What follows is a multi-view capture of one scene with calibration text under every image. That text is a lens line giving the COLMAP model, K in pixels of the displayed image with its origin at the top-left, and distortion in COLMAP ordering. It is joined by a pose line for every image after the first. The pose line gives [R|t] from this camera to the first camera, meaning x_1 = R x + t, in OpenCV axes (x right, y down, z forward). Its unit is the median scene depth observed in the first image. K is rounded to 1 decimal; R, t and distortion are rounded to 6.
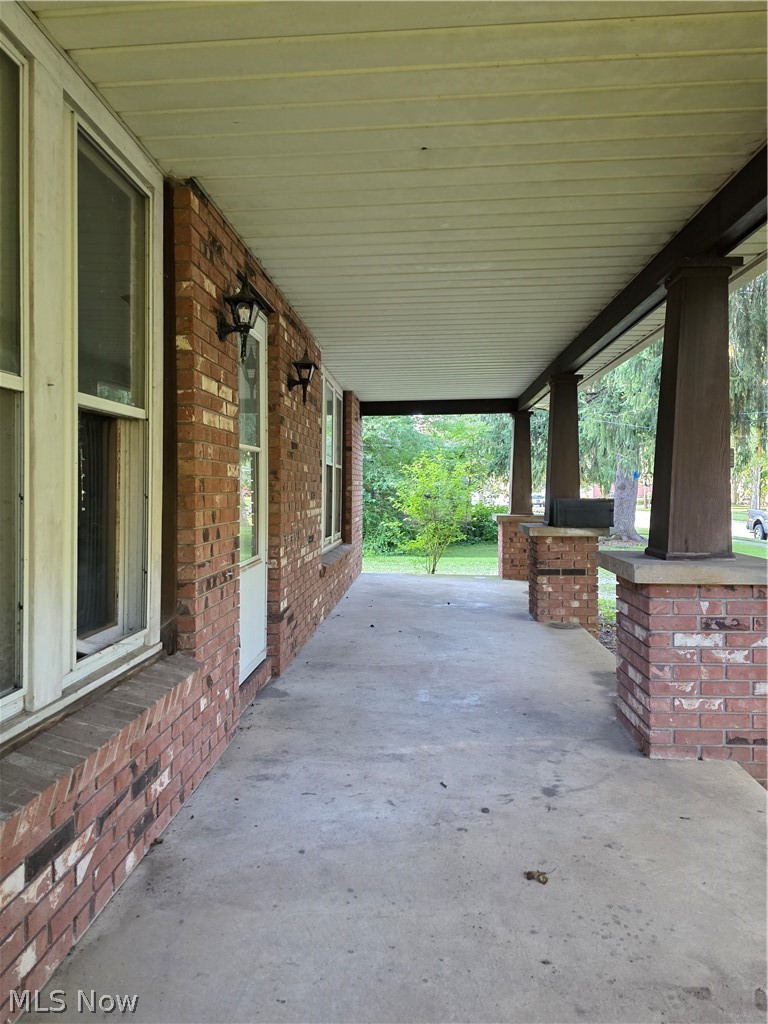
lens RADIAL K [[676.9, 0, 398.2], [0, 676.9, 515.0], [0, 0, 1]] dist [0.069769, -0.053703]
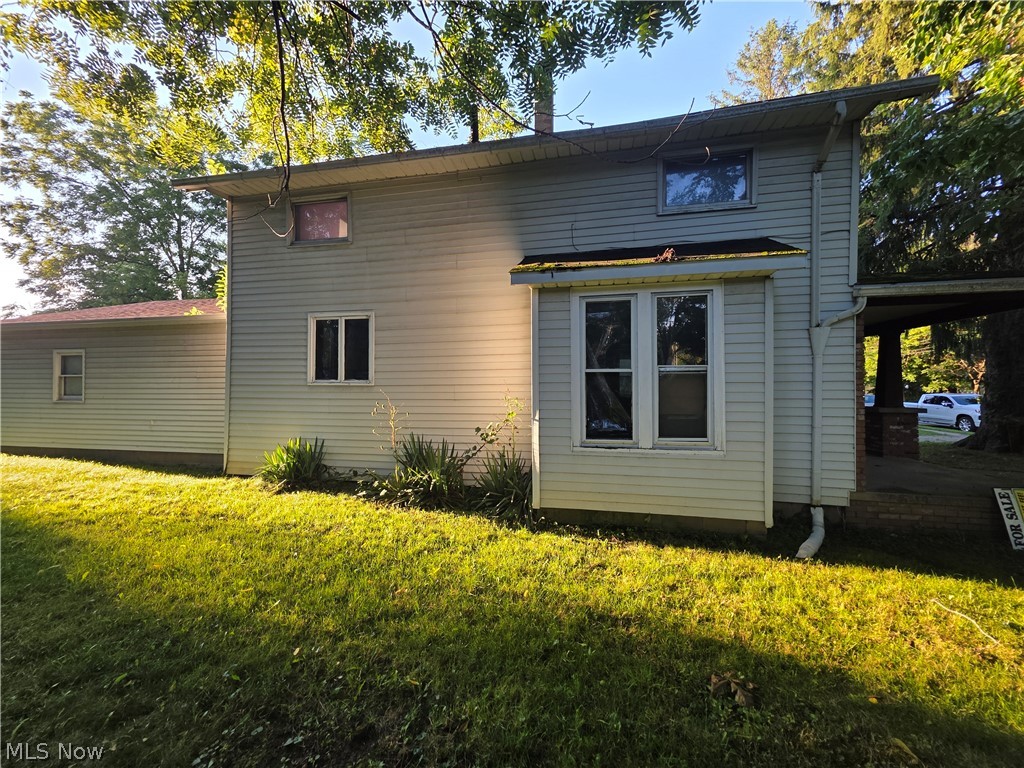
lens RADIAL K [[410.7, 0, 512.0], [0, 410.7, 384.0], [0, 0, 1]] dist [0.007391, 0.000032]
pose [[0.988087, -0.000305, -0.153895, -1.386899], [-0.006201, 0.999107, -0.041793, 0.046478], [0.153770, 0.042250, 0.987203, -1.706251]]
